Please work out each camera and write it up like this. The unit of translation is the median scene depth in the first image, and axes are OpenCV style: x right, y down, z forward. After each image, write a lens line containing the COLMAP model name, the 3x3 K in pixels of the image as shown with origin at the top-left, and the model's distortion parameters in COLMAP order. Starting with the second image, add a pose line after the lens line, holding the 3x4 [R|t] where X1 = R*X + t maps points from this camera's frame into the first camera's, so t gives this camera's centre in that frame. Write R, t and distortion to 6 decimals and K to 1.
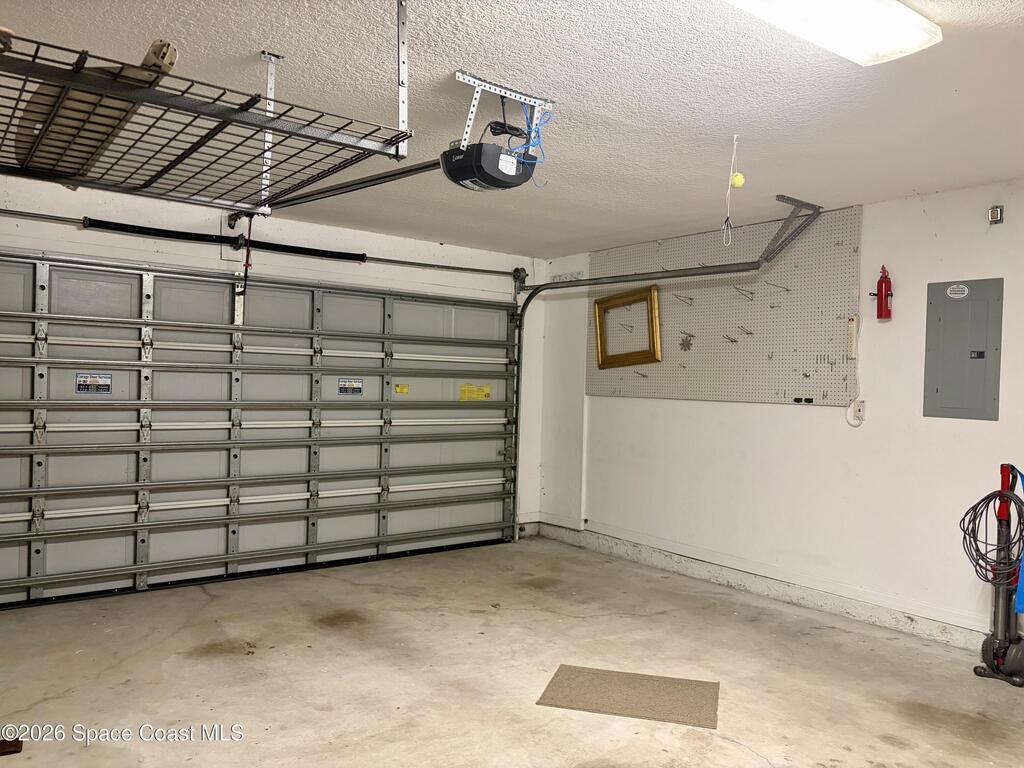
lens RADIAL K [[779.4, 0, 511.3], [0, 779.4, 387.8], [0, 0, 1]] dist [0.022835, 0.002017]
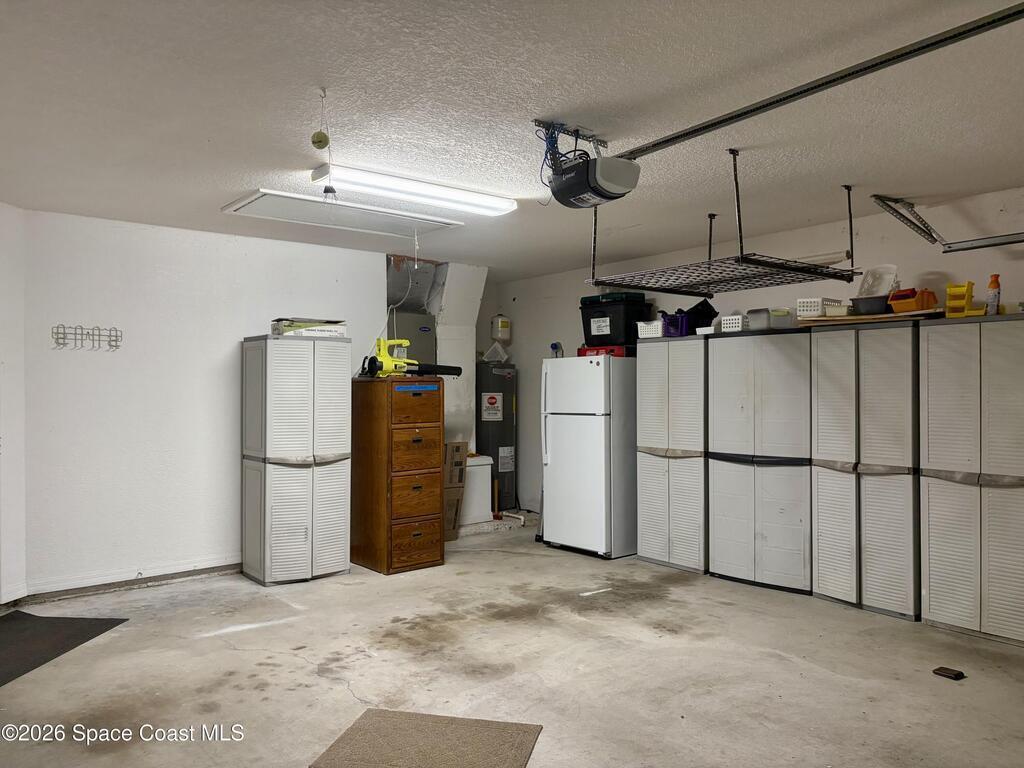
lens RADIAL K [[779.4, 0, 511.3], [0, 779.4, 387.8], [0, 0, 1]] dist [0.022835, 0.002017]
pose [[-0.998926, -0.016452, -0.043314, 0.125522], [-0.016822, 0.999825, 0.008199, -0.005722], [0.043172, 0.008919, -0.999028, 2.086219]]
